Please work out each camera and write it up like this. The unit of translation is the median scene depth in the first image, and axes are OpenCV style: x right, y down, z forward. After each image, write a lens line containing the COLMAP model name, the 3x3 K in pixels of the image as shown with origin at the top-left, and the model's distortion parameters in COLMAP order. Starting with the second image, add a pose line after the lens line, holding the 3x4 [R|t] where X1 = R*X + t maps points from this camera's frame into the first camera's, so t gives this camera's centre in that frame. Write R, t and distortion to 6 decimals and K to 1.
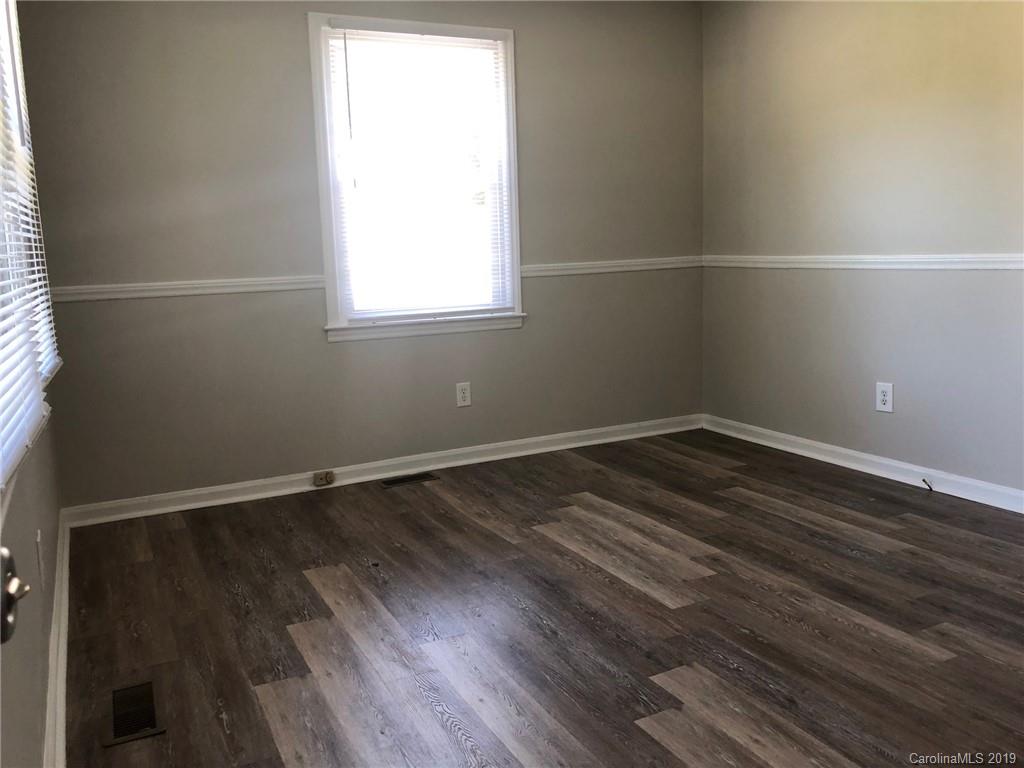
lens RADIAL K [[837.9, 0, 512.0], [0, 837.9, 384.0], [0, 0, 1]] dist [0.057408, -0.005792]
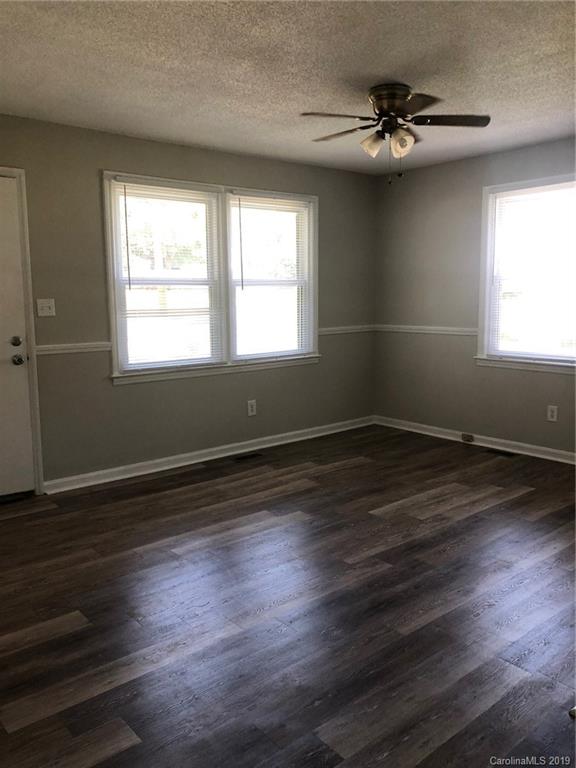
lens RADIAL K [[628.4, 0, 290.0], [0, 628.4, 364.0], [0, 0, 1]] dist [0.057408, -0.005792]
pose [[0.224458, 0.142413, -0.964021, 1.259599], [-0.150830, 0.982419, 0.110012, -0.176454], [0.962740, 0.120710, 0.241992, 0.341687]]
